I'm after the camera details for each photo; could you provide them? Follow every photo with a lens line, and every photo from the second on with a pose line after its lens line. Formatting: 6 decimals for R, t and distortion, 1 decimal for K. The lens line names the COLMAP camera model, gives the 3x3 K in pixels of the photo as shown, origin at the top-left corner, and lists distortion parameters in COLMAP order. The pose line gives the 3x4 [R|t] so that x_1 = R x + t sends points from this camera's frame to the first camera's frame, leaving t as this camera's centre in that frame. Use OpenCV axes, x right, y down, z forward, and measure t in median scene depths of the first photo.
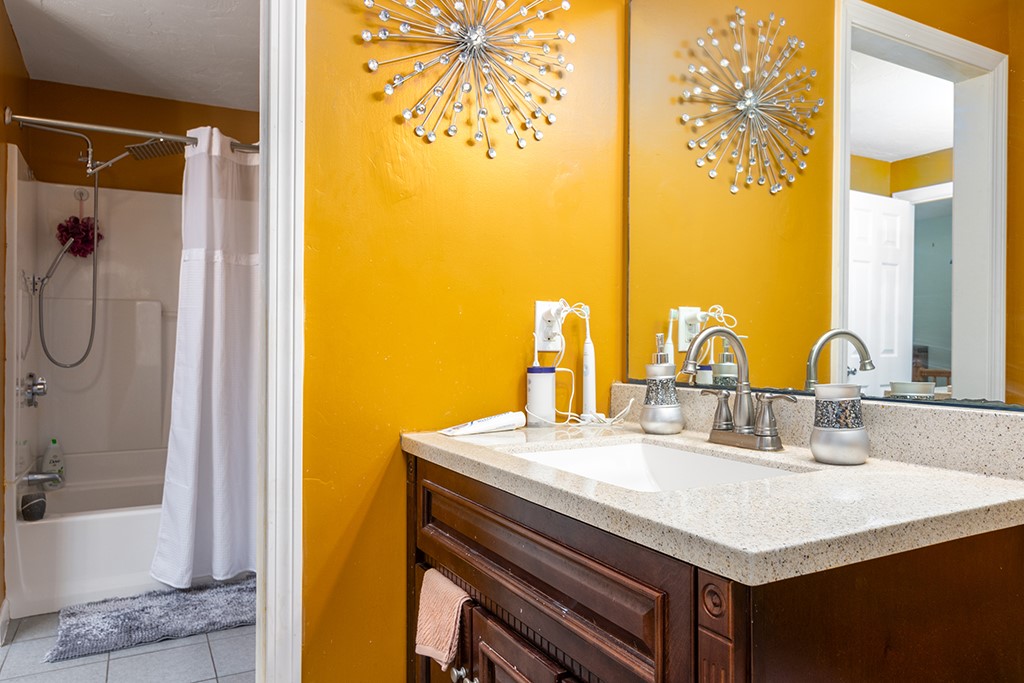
lens RADIAL K [[687.1, 0, 512.0], [0, 687.1, 341.5], [0, 0, 1]] dist [0.000157, -0.000003]
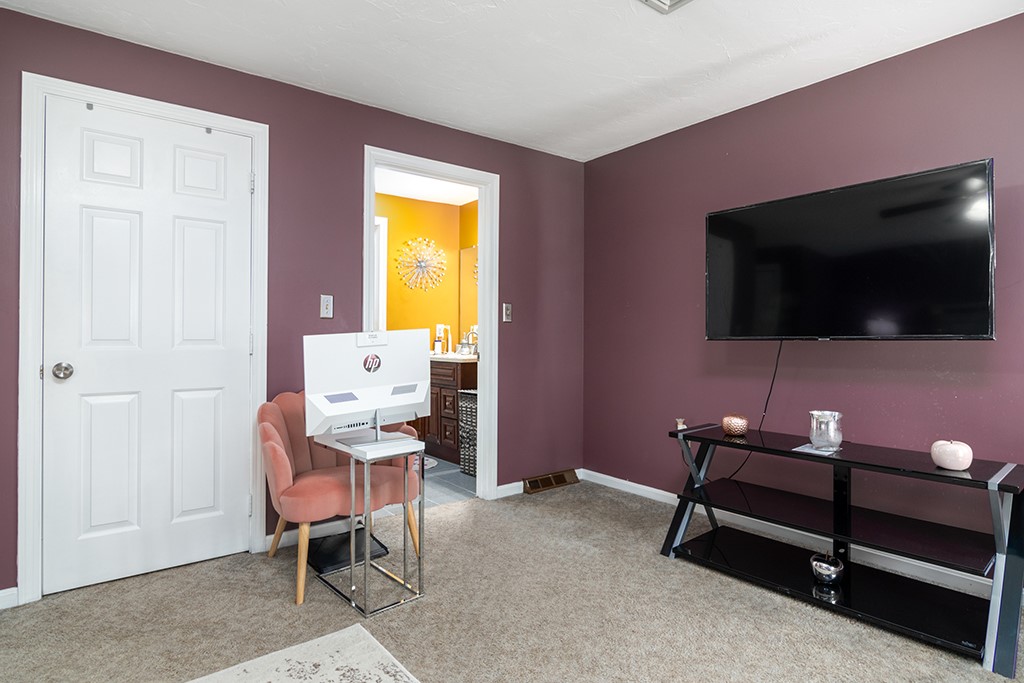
lens RADIAL K [[547.4, 0, 512.0], [0, 547.4, 341.5], [0, 0, 1]] dist [0.000126, 0.000051]
pose [[0.985897, -0.001869, 0.167343, -0.071491], [0.000190, 0.999949, 0.010050, 0.010353], [-0.167353, -0.009877, 0.985847, -2.370397]]
